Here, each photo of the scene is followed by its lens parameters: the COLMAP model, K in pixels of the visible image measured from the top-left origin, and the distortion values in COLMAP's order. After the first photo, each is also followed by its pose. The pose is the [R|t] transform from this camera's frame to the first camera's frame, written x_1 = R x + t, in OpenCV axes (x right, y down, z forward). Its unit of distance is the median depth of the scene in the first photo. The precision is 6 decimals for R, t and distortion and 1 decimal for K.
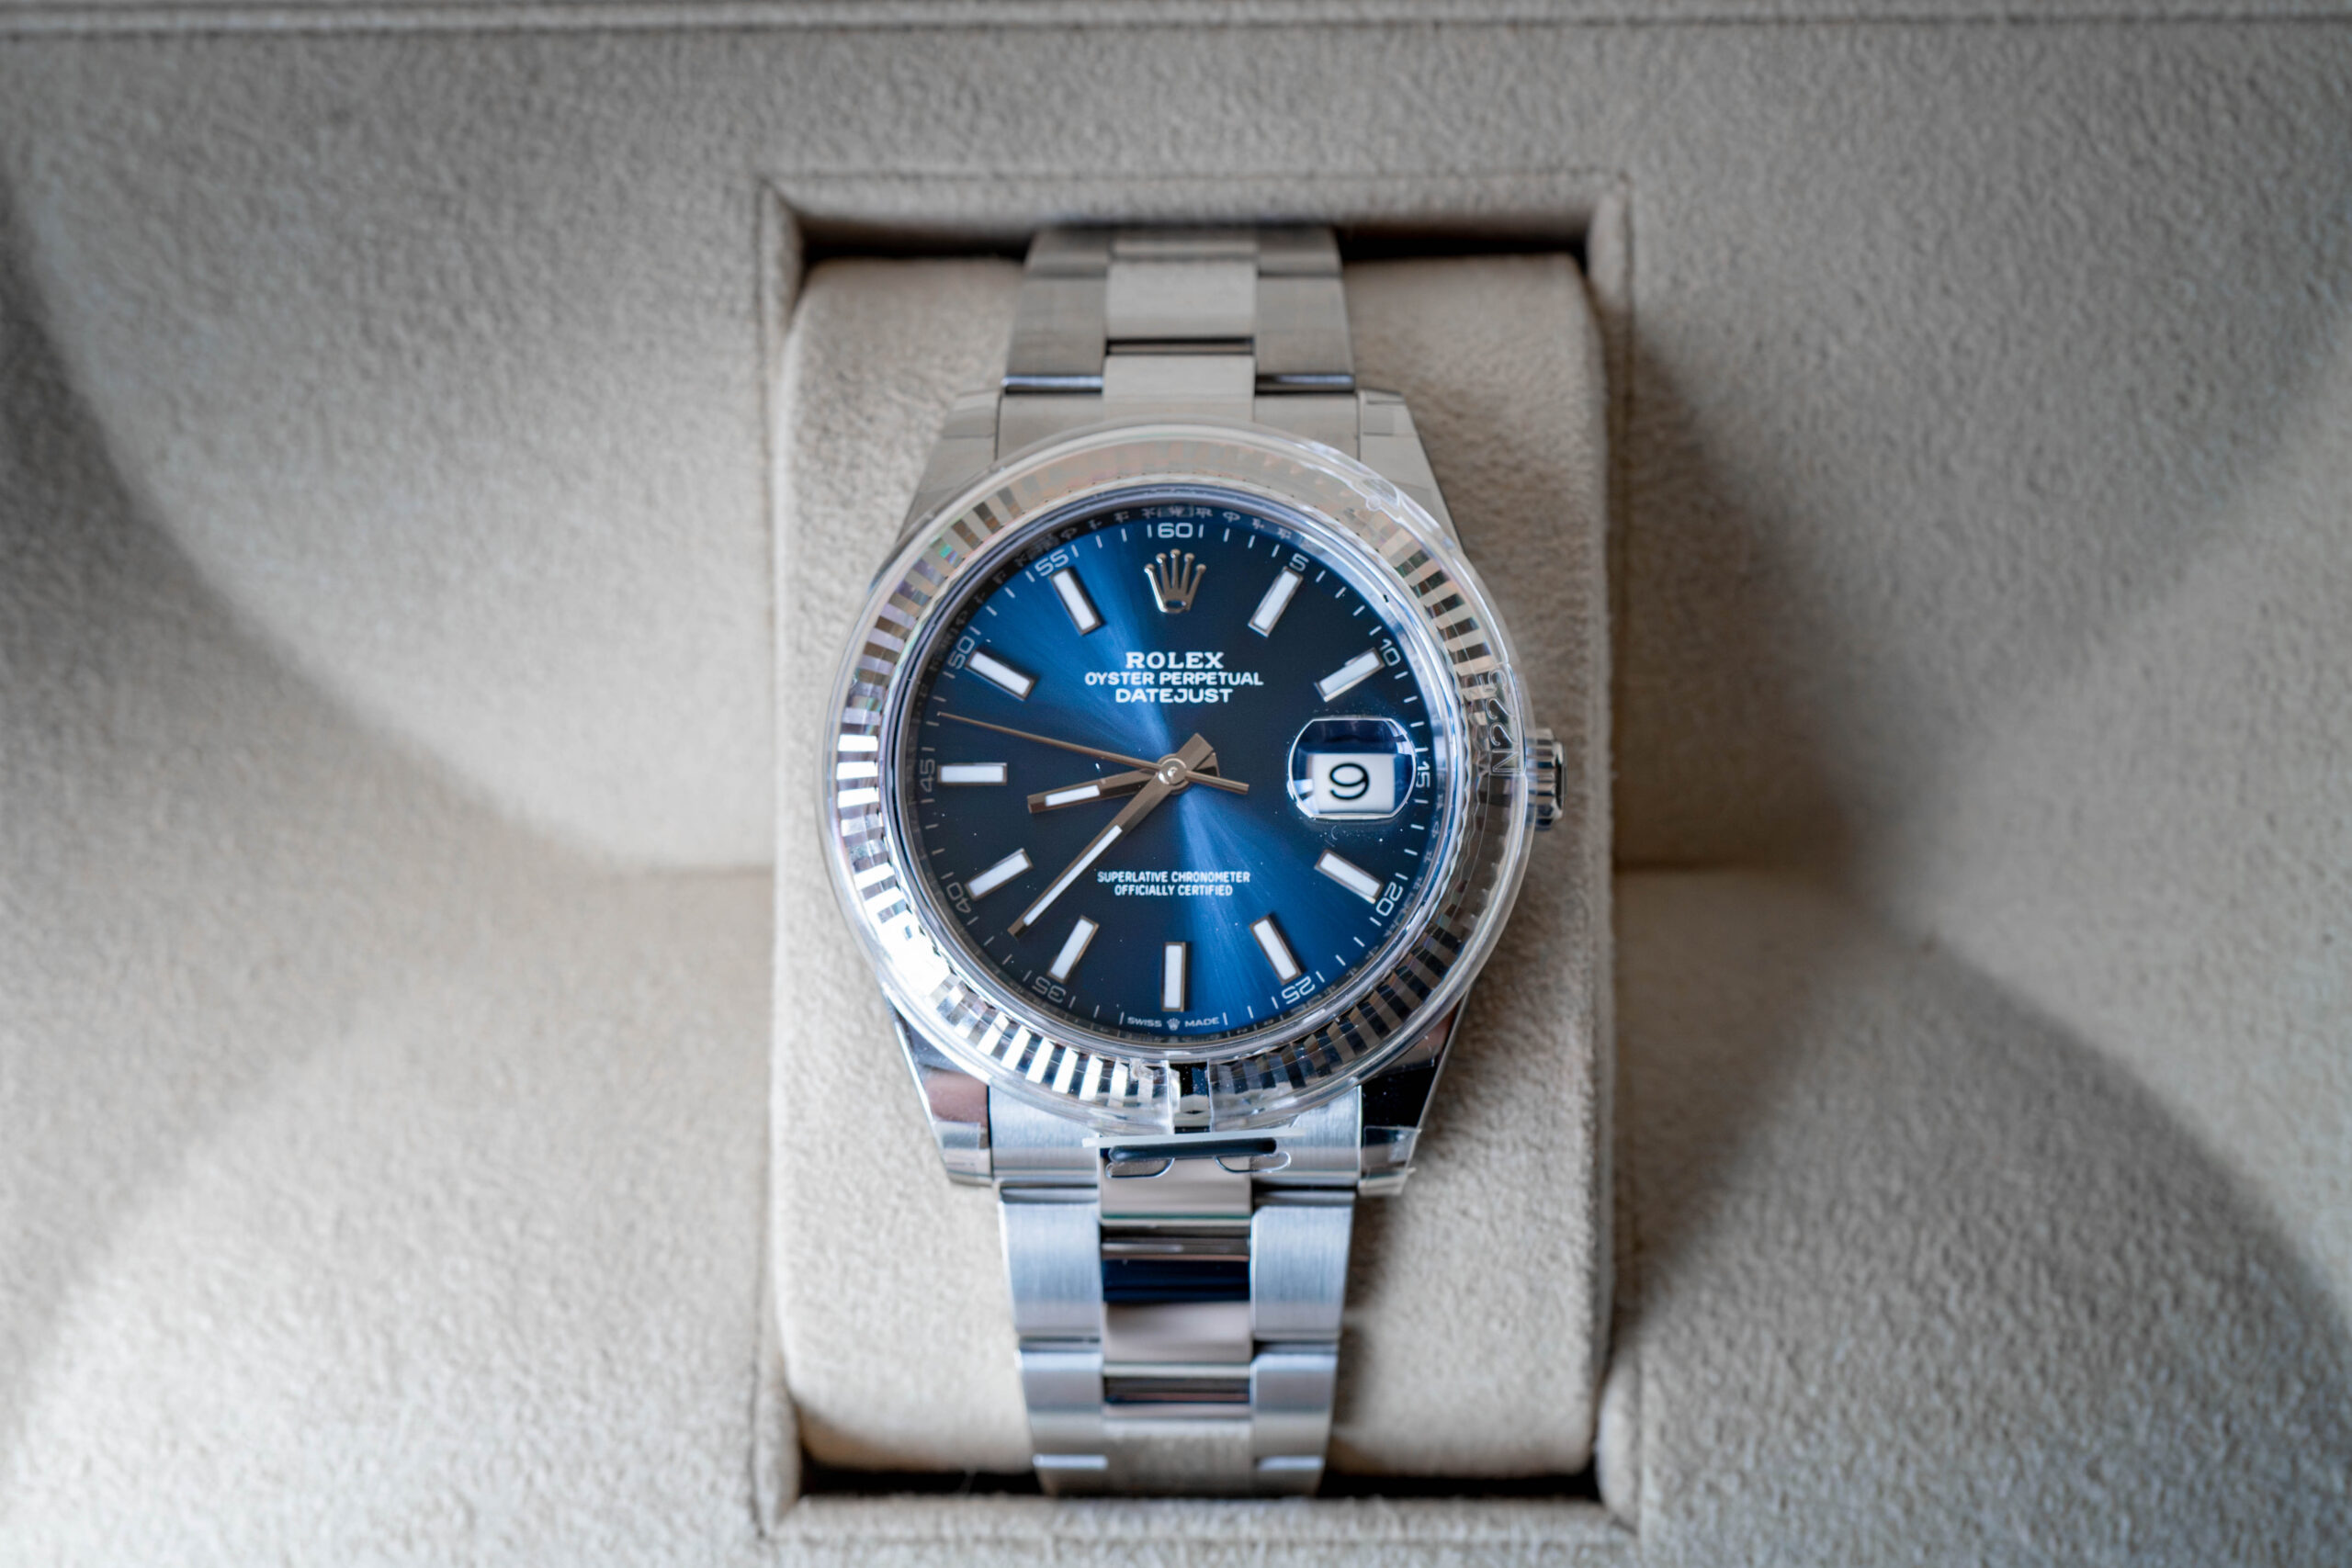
lens RADIAL K [[5356.8, 0, 1176.3], [0, 5356.8, 865.4], [0, 0, 1]] dist [-0.090137, 0.412849]
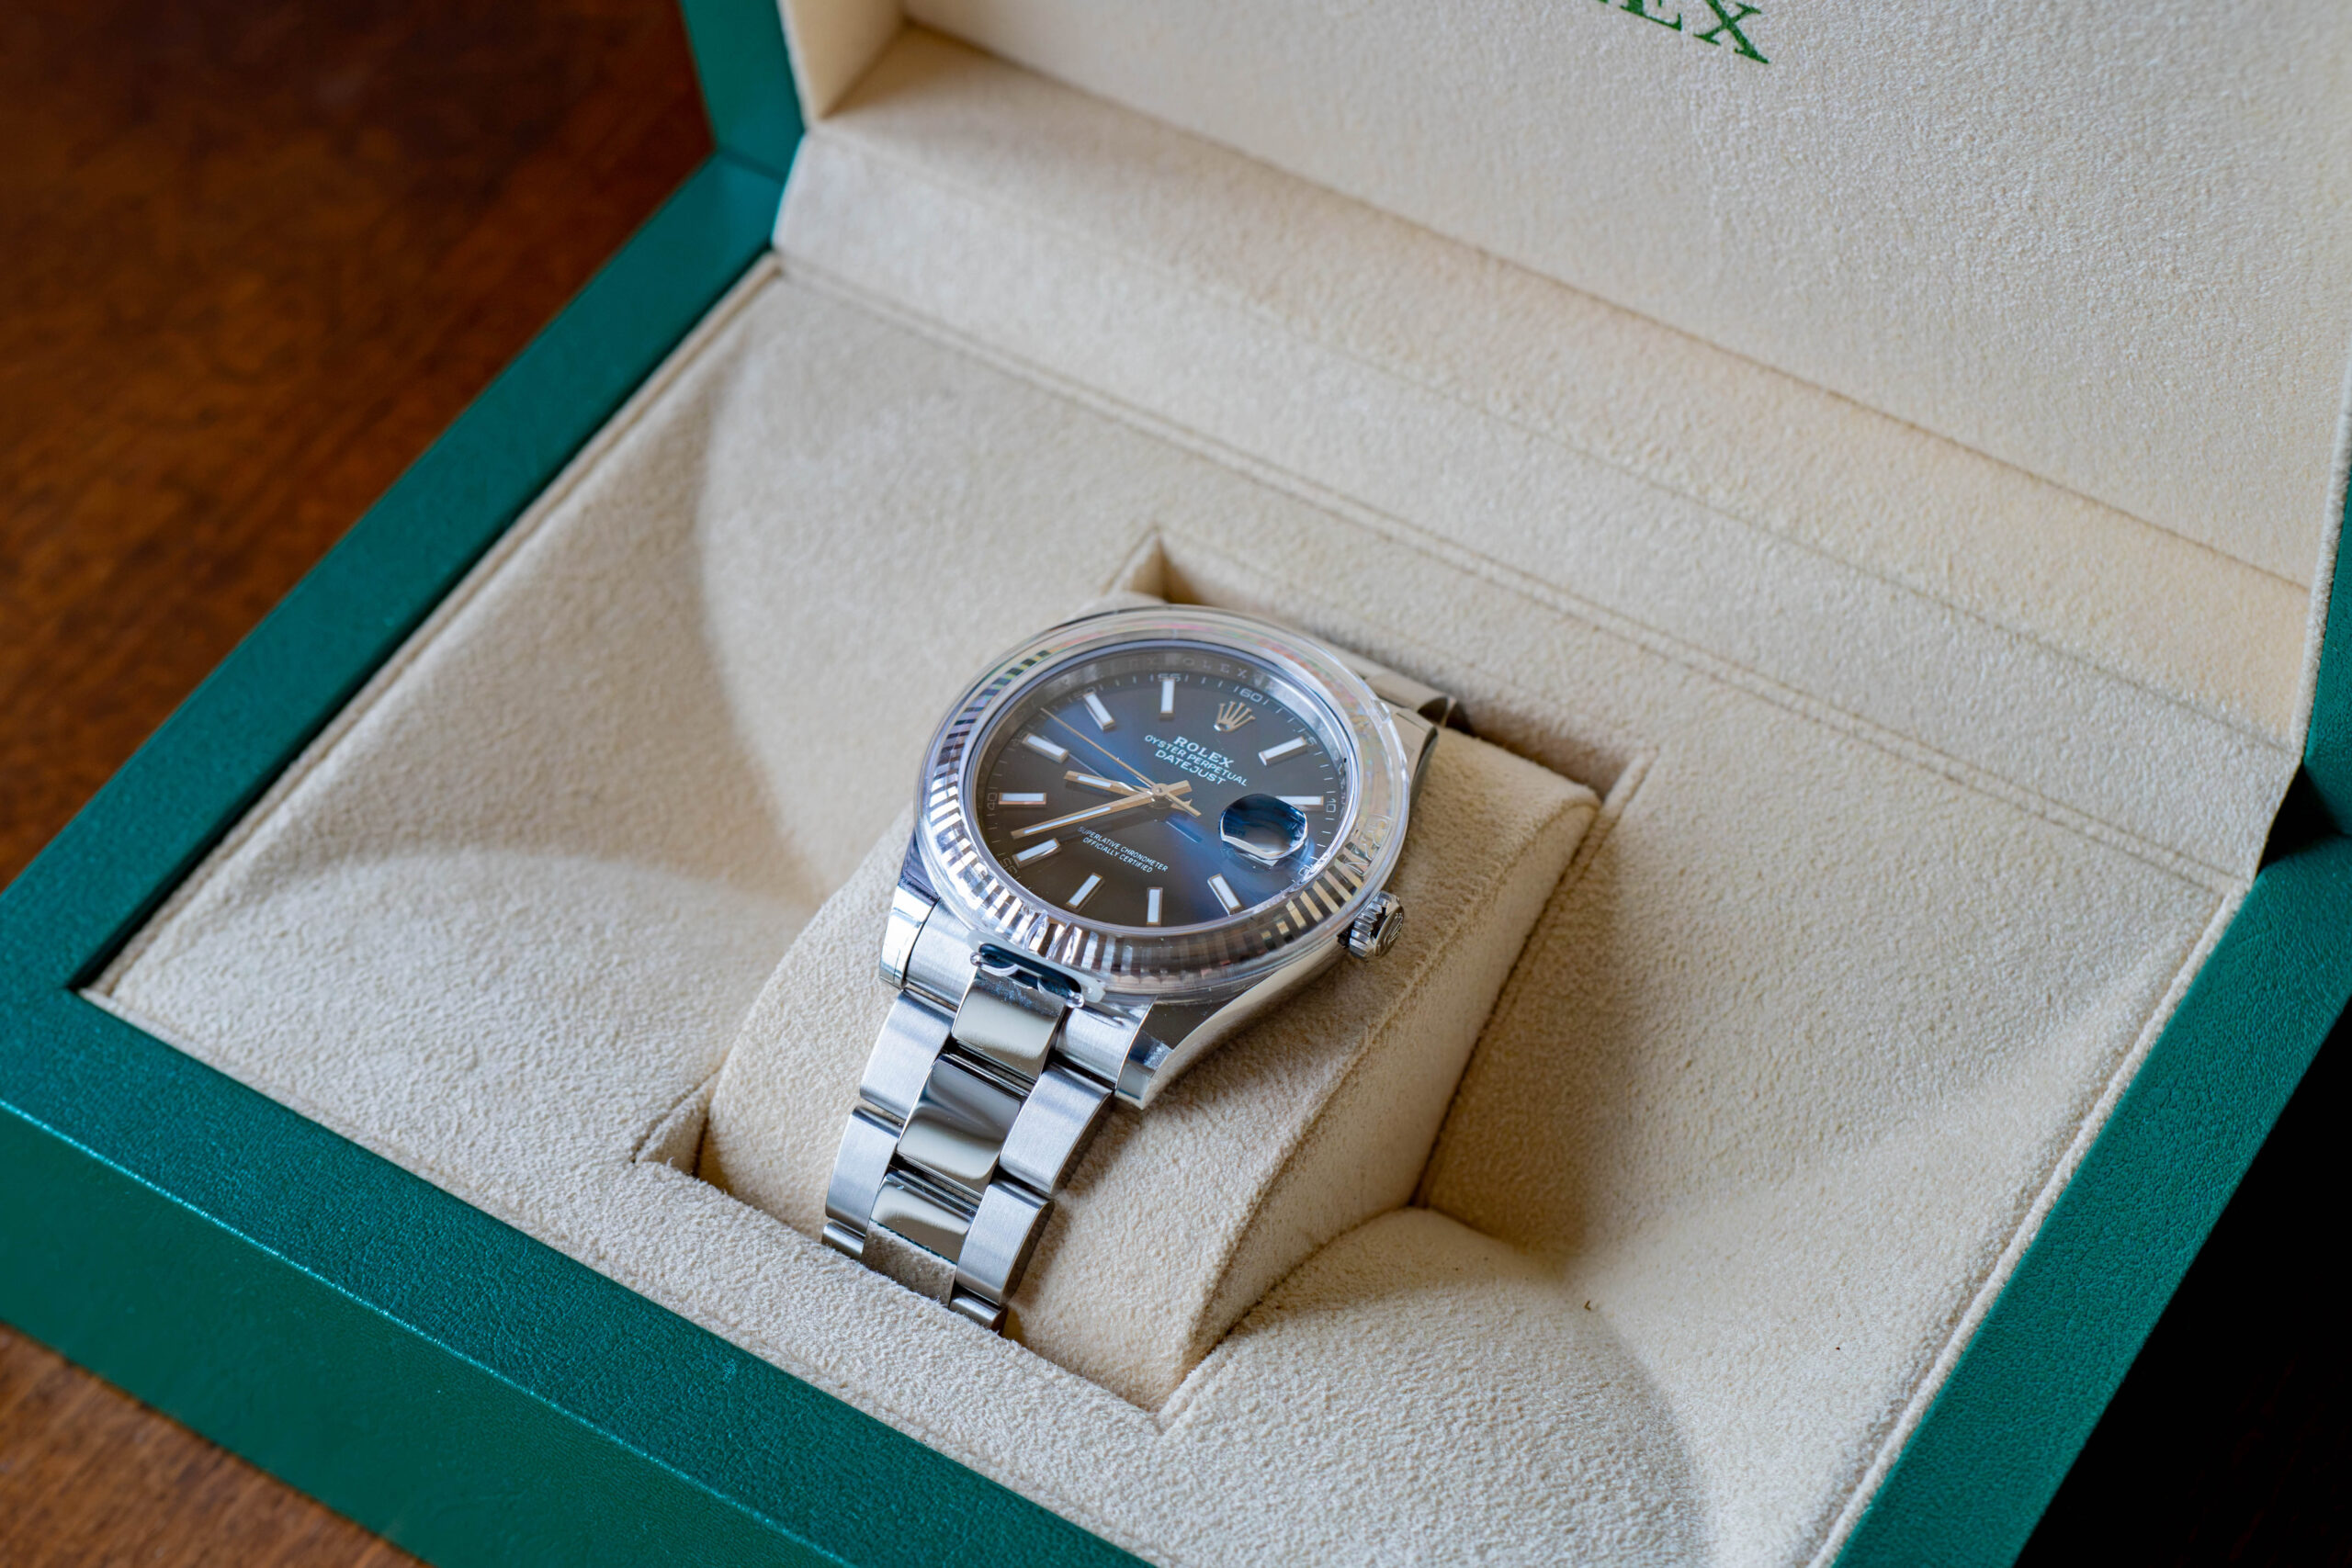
lens RADIAL K [[5356.8, 0, 1176.3], [0, 5356.8, 865.4], [0, 0, 1]] dist [-0.090137, 0.412849]
pose [[0.843113, 0.397240, -0.362437, 0.517294], [-0.533935, 0.698431, -0.476559, 0.660927], [0.063829, 0.595311, 0.800956, -0.154253]]
